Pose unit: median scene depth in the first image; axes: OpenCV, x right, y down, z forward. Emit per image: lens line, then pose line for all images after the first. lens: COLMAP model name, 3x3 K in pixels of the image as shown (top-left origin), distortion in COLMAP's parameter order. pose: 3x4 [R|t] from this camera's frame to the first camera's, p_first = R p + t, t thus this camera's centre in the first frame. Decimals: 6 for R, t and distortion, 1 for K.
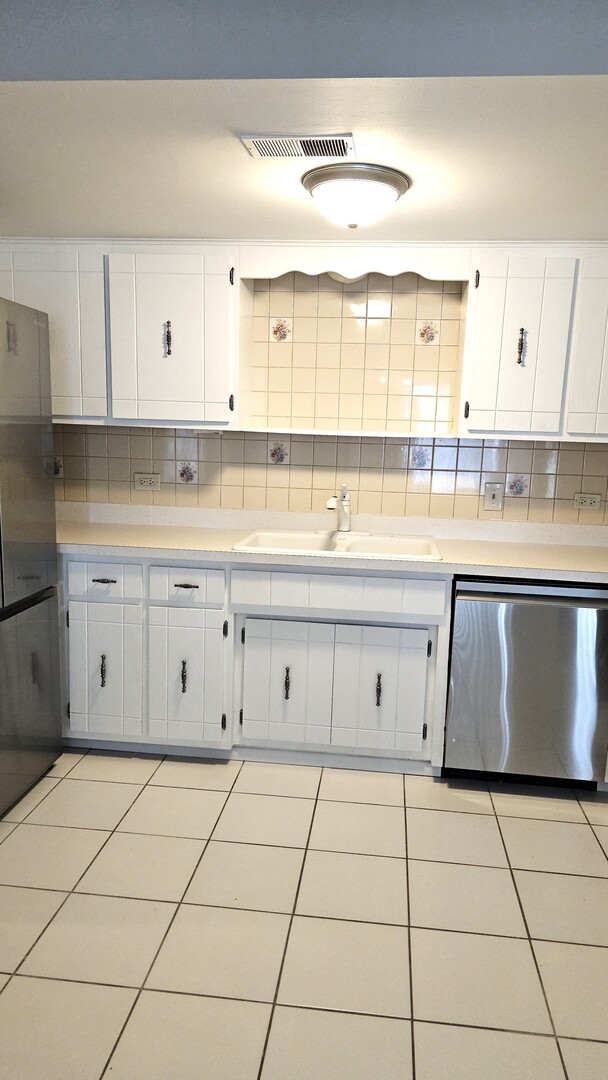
lens RADIAL K [[725.5, 0, 309.0], [0, 725.5, 546.8], [0, 0, 1]] dist [0.055113, -0.051167]
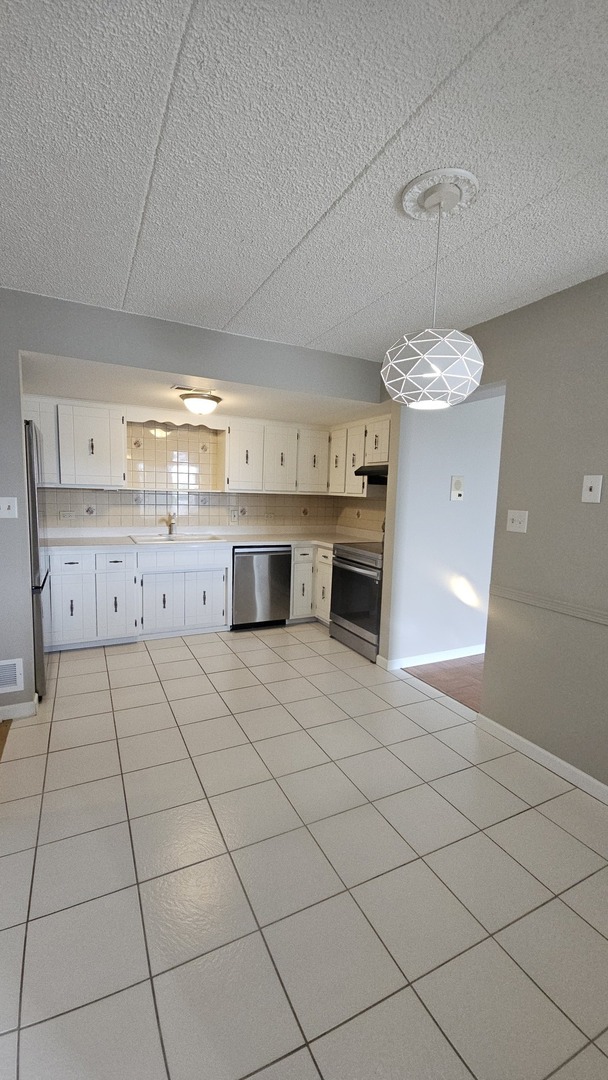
lens RADIAL K [[442.2, 0, 301.5], [0, 442.2, 538.8], [0, 0, 1]] dist [0.001499, 0.000047]
pose [[0.838599, -0.066868, 0.540630, -0.399882], [0.085270, 0.996317, -0.009037, 0.043380], [-0.538035, 0.053679, 0.841212, -0.390439]]
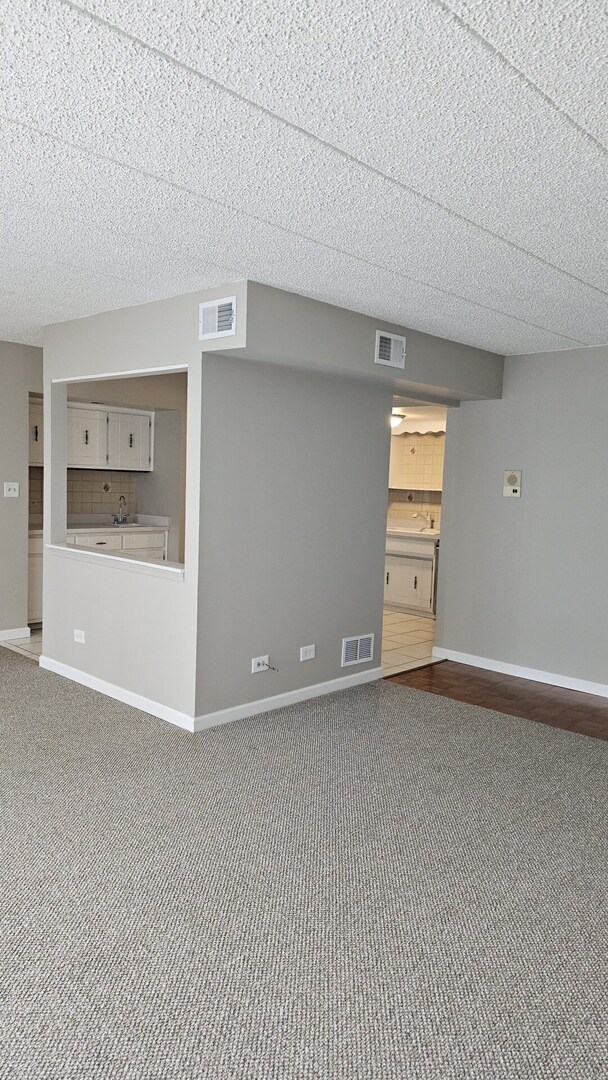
lens RADIAL K [[717.5, 0, 292.9], [0, 717.5, 537.5], [0, 0, 1]] dist [0.051017, -0.049035]
pose [[0.793399, 0.046326, -0.606937, 1.324781], [-0.107810, 0.992031, -0.065211, 0.249313], [0.599079, 0.117172, 0.792070, -1.390009]]
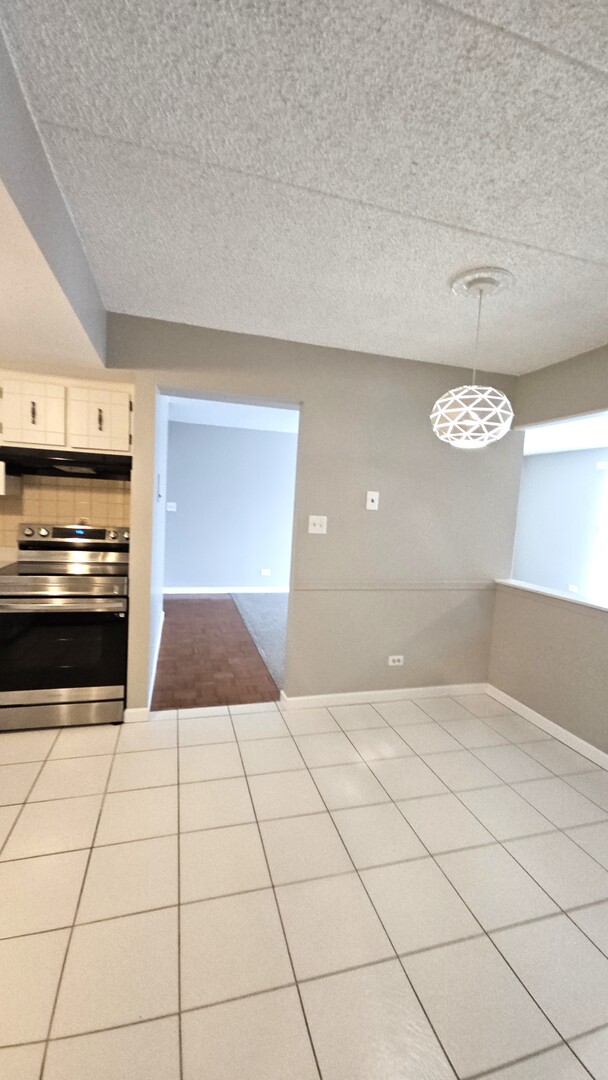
lens RADIAL K [[423.6, 0, 304.0], [0, 423.6, 540.0], [0, 0, 1]] dist [-0.056524, -0.000018]
pose [[-0.394375, -0.132522, 0.909344, -0.466633], [0.078291, 0.981104, 0.176935, -0.100147], [-0.915608, 0.140972, -0.376548, 0.483137]]
